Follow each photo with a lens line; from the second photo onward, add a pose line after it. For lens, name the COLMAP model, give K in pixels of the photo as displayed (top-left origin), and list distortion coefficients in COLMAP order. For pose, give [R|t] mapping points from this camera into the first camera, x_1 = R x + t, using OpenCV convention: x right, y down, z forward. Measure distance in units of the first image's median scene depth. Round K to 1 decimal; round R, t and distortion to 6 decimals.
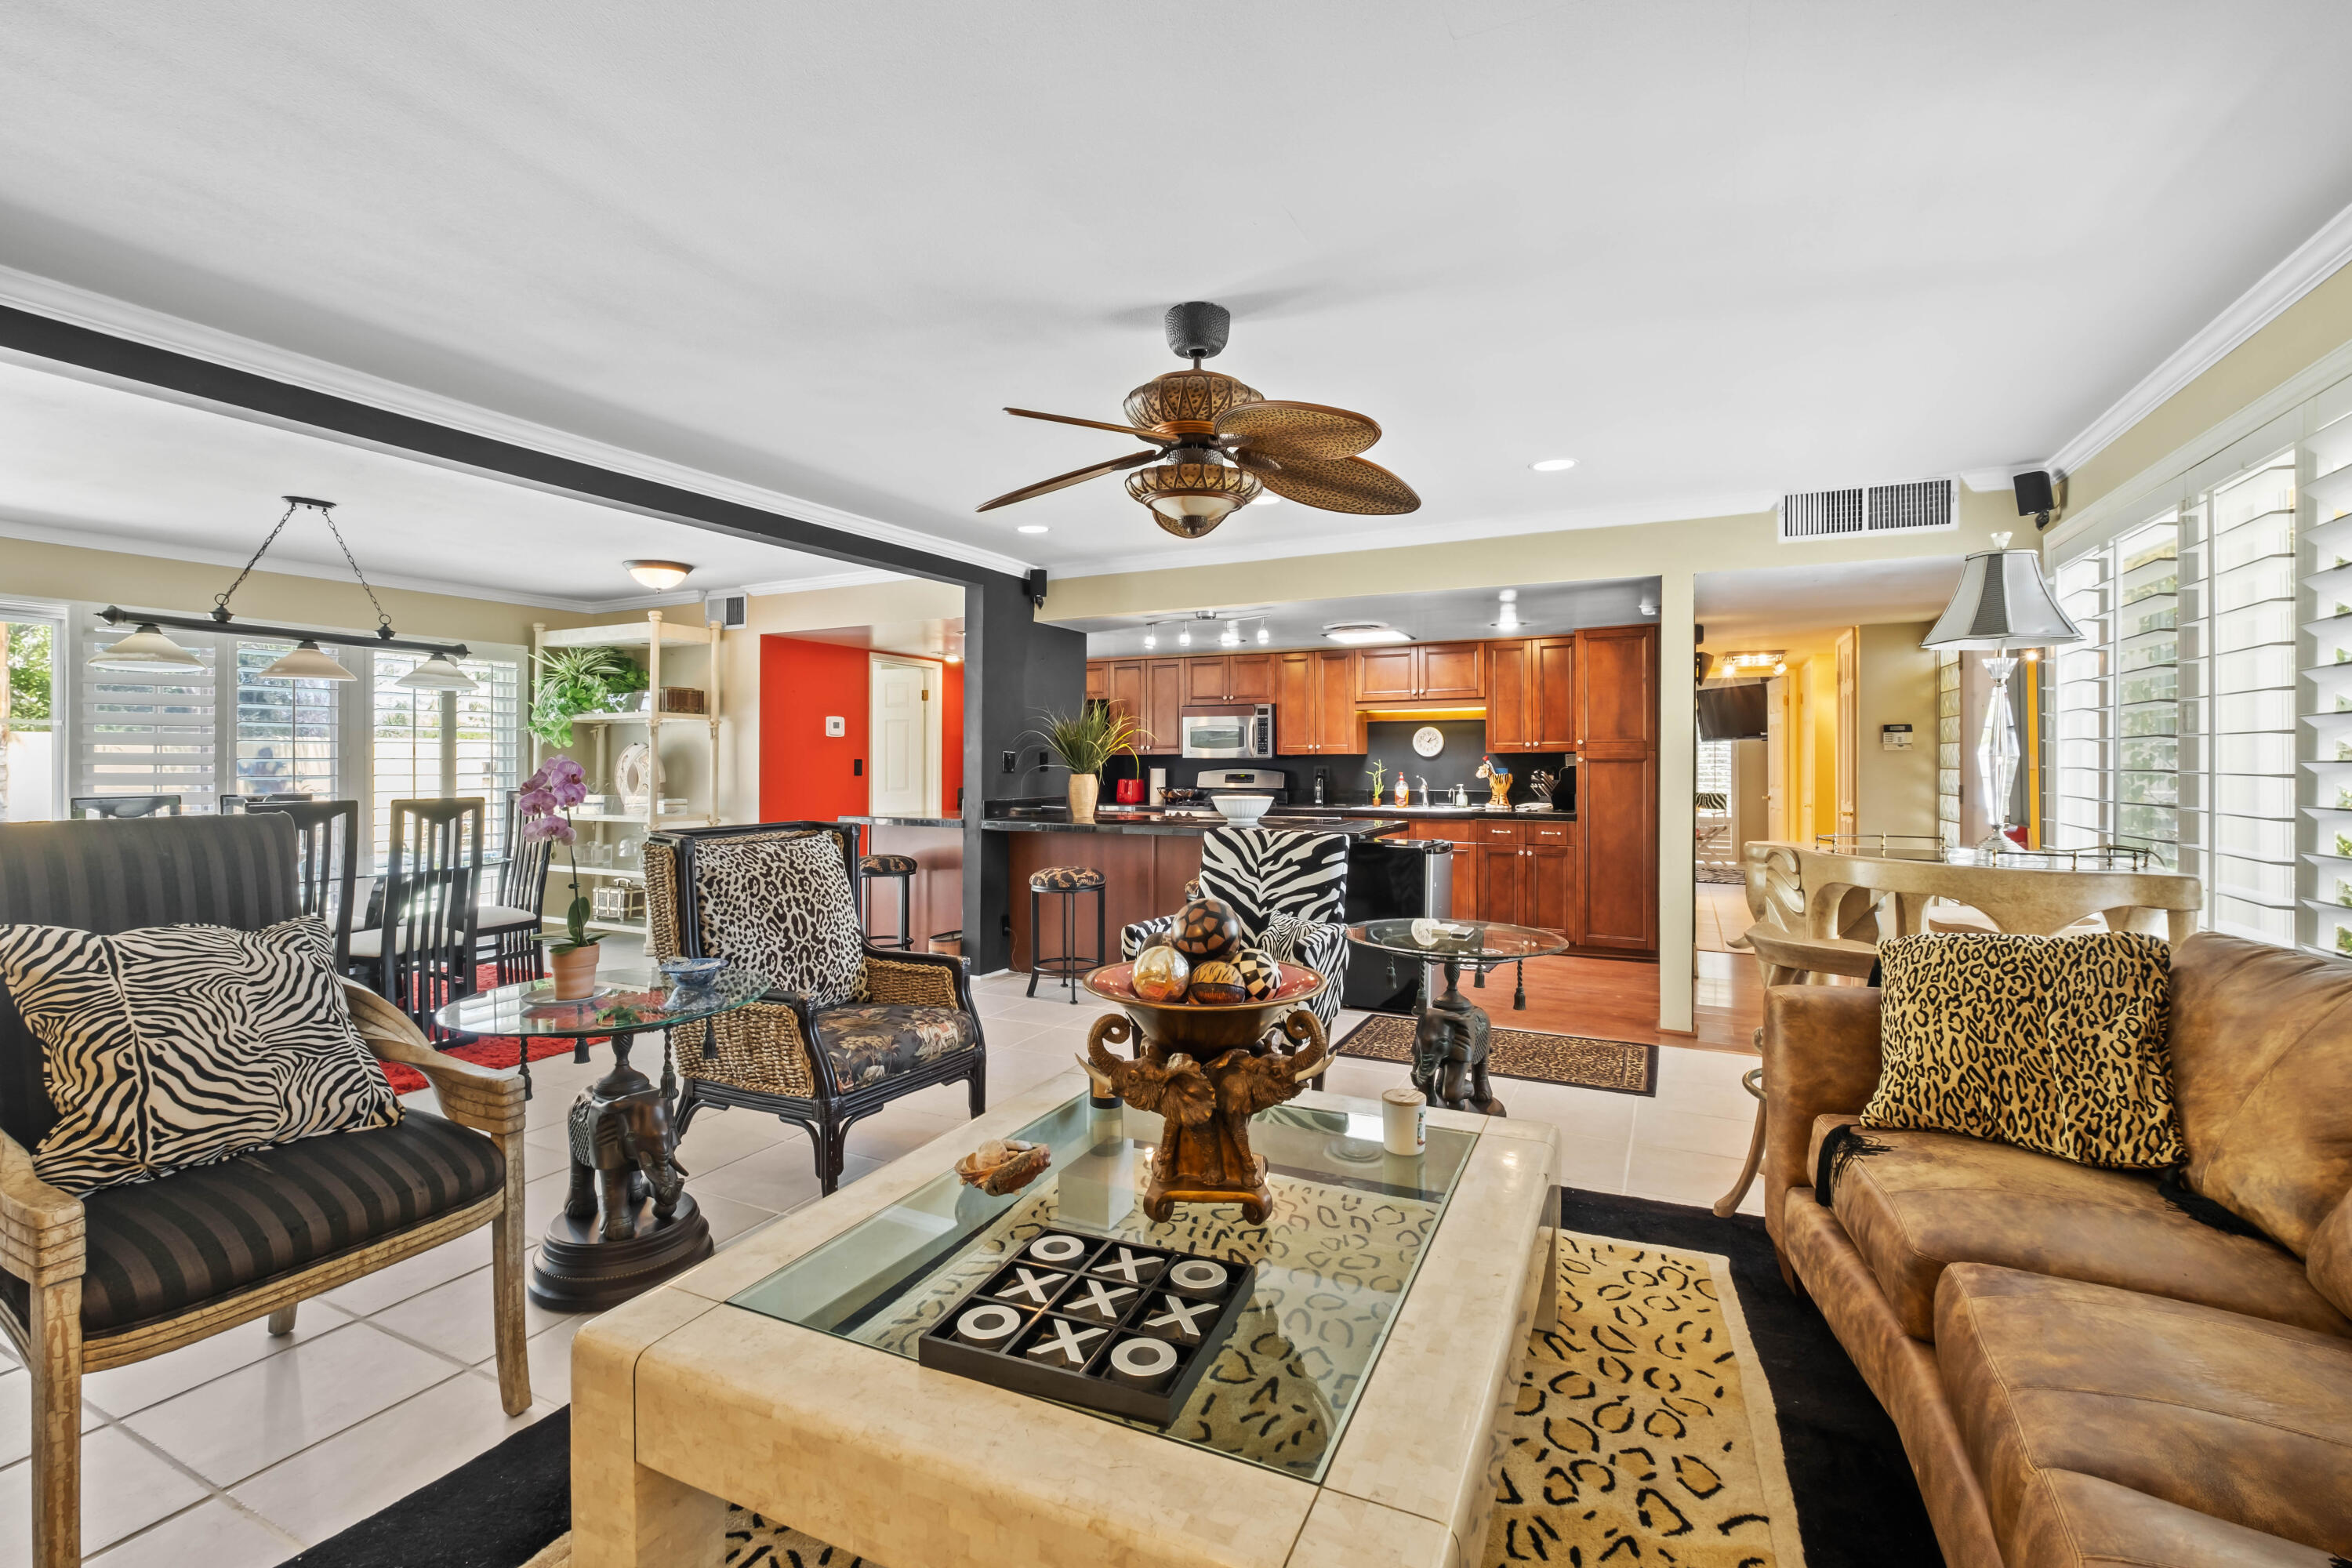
lens RADIAL K [[1012.6, 0, 1176.0], [0, 1012.6, 784.0], [0, 0, 1]] dist [-0.017854, 0.000001]
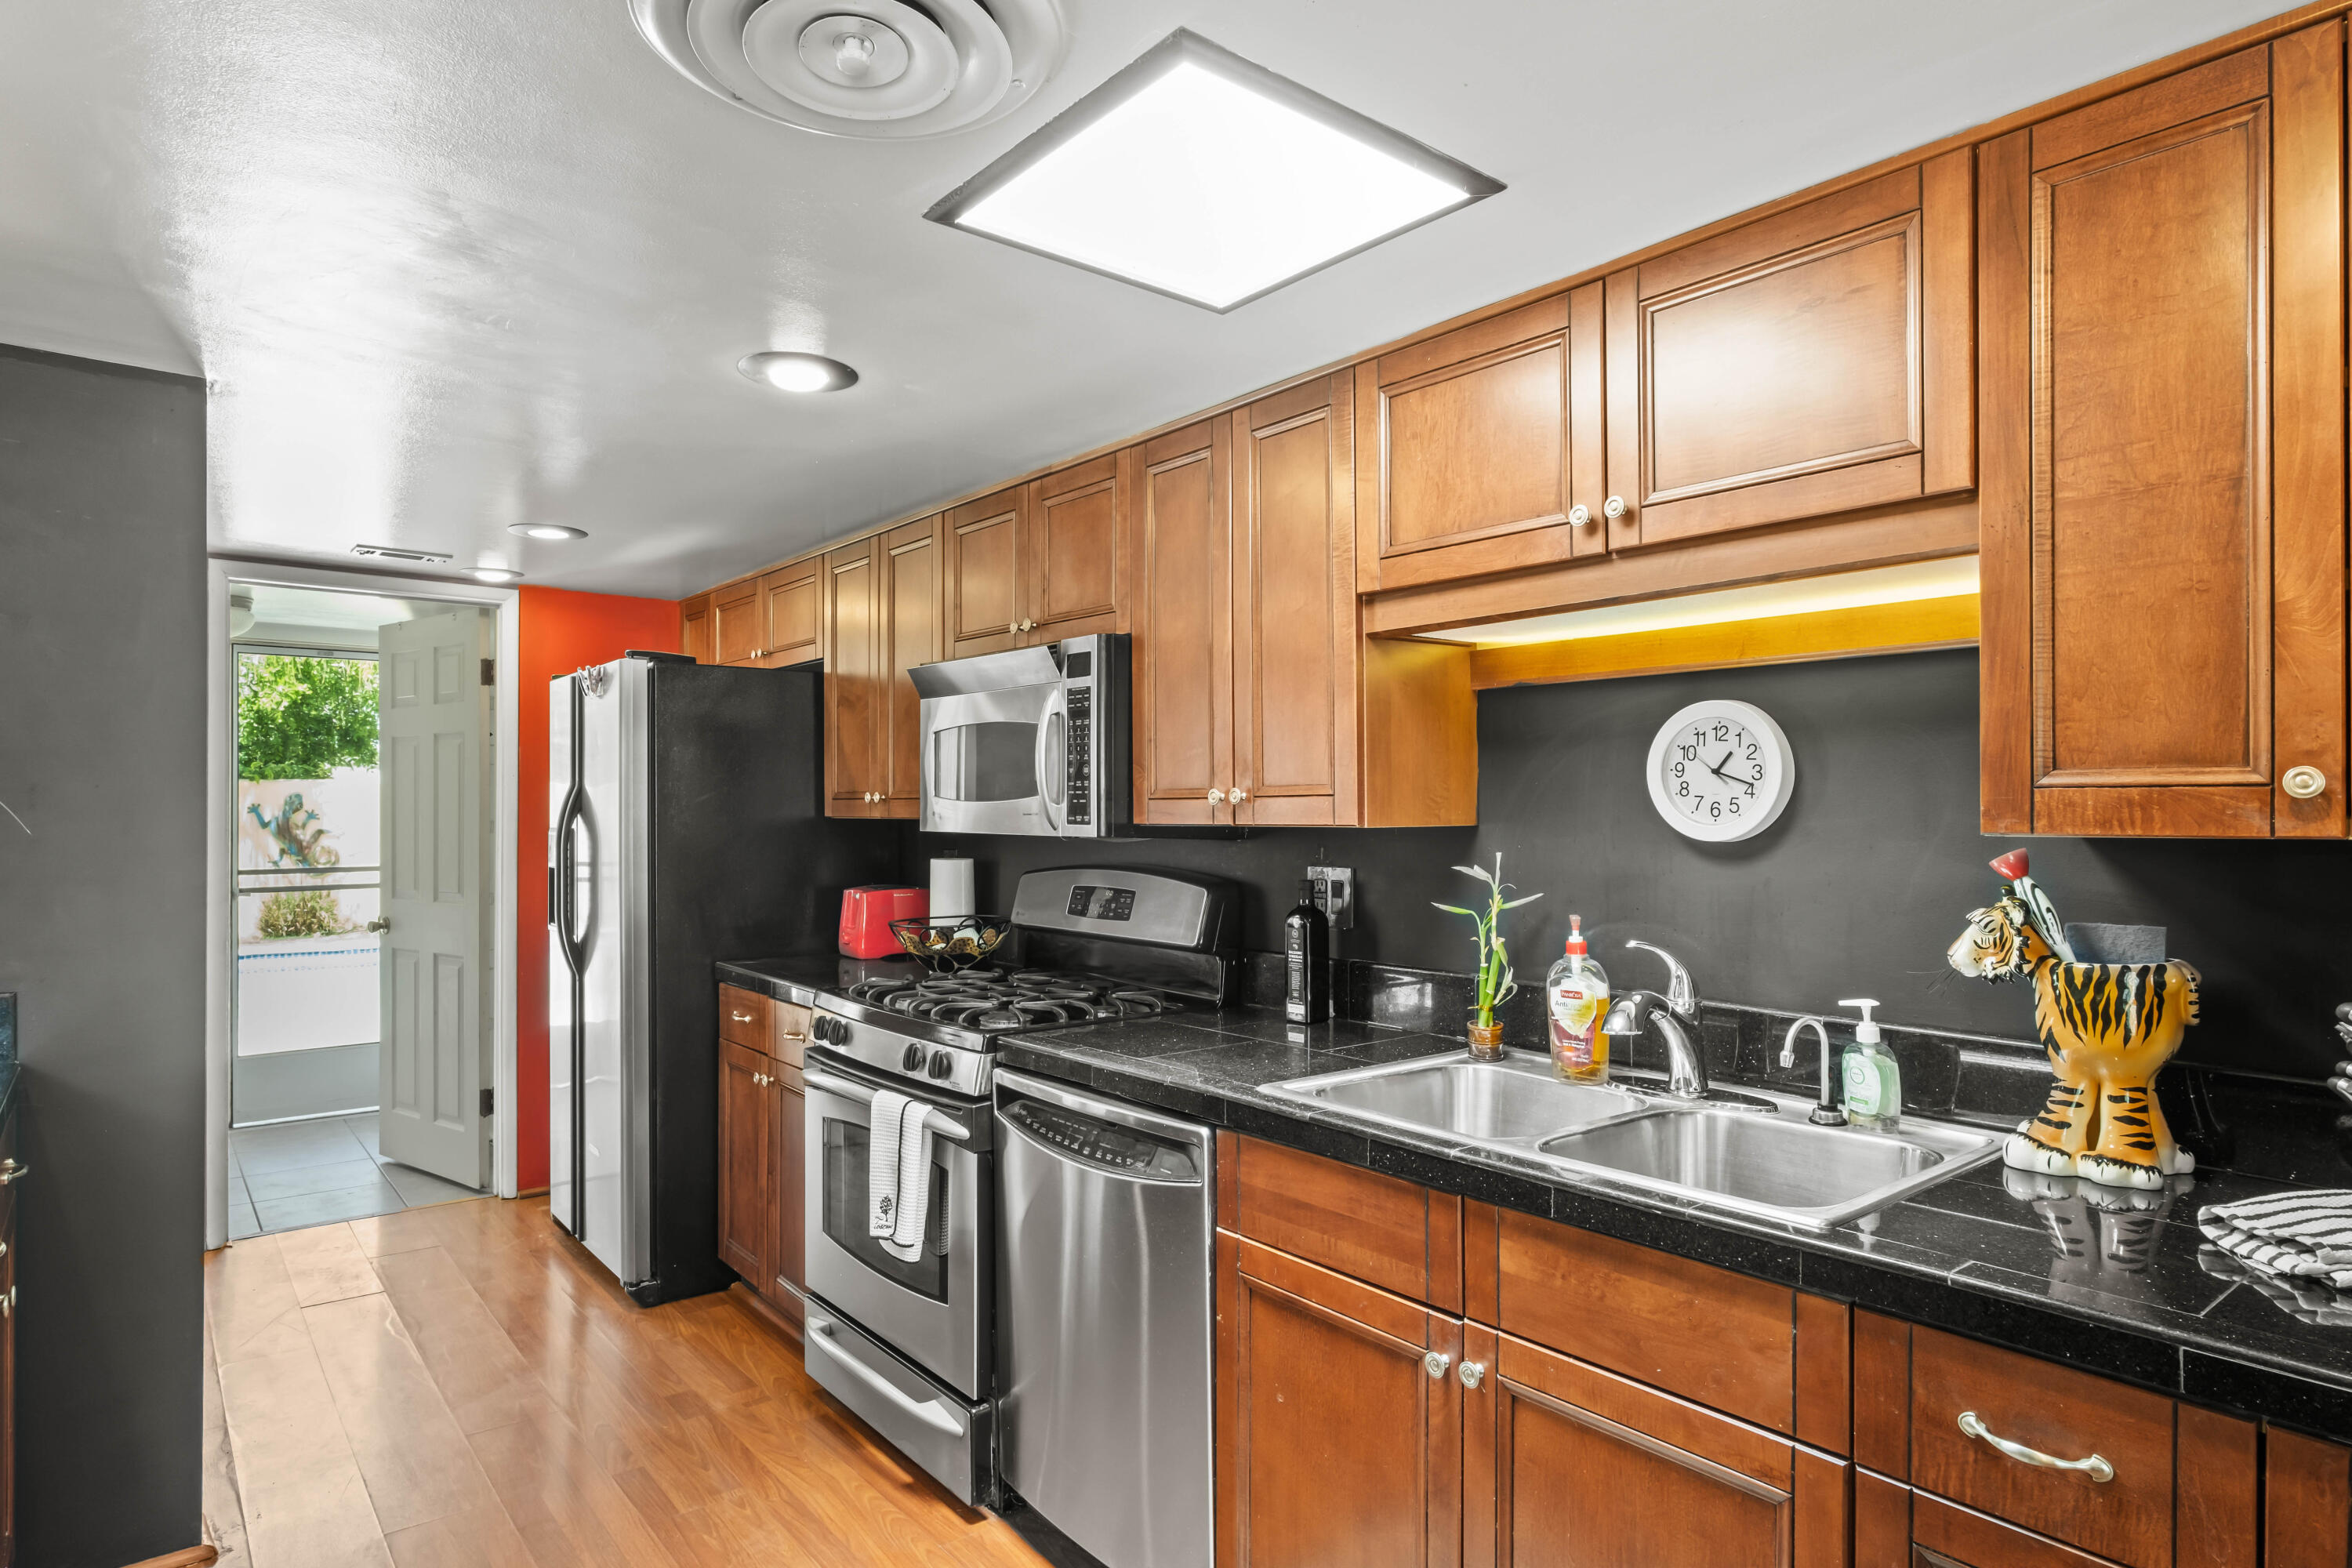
lens RADIAL K [[1287.4, 0, 1123.4], [0, 1287.4, 783.6], [0, 0, 1]] dist [0.001150, 0.001790]
pose [[0.896148, -0.003227, -0.443743, 0.278657], [-0.016513, 0.999038, -0.040615, -0.028711], [0.443447, 0.043724, 0.895233, 0.766043]]
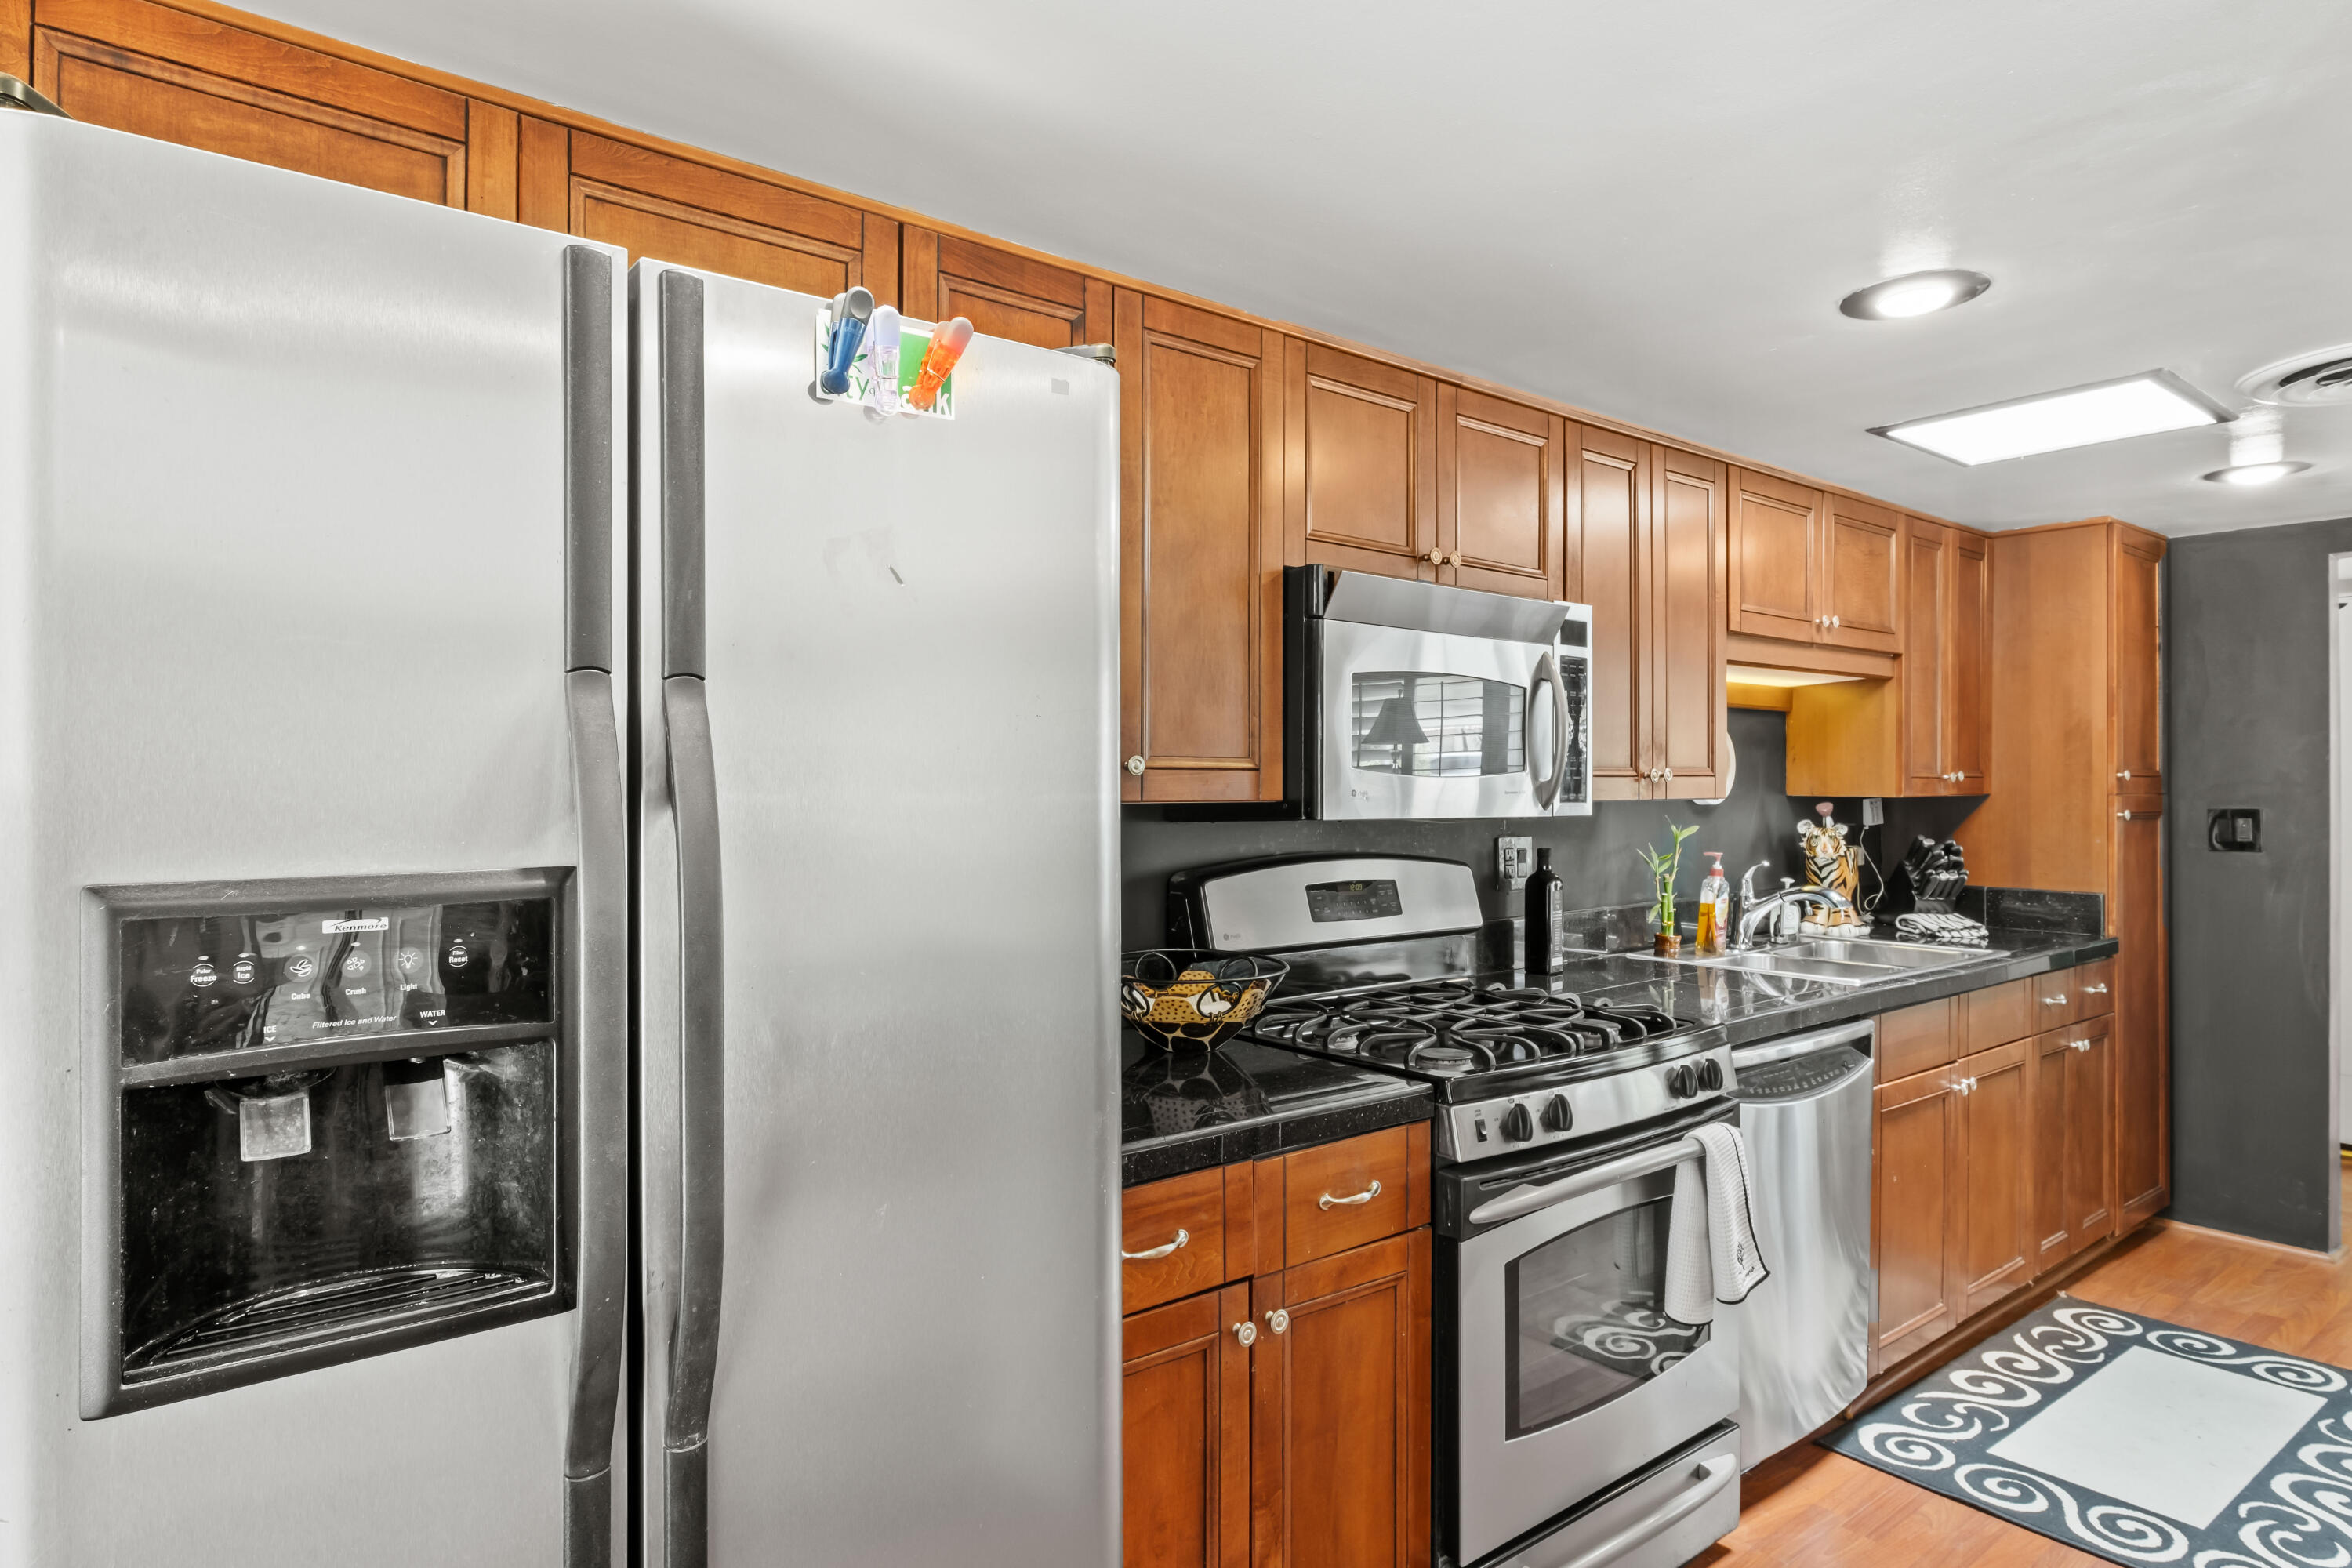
lens RADIAL K [[1327.3, 0, 1139.1], [0, 1327.3, 779.6], [0, 0, 1]] dist [0.005199, 0.000997]
pose [[0.438831, 0.005551, 0.898553, -0.289286], [0.014216, 0.999813, -0.013119, -0.035619], [-0.898457, 0.018531, 0.438670, 1.050823]]
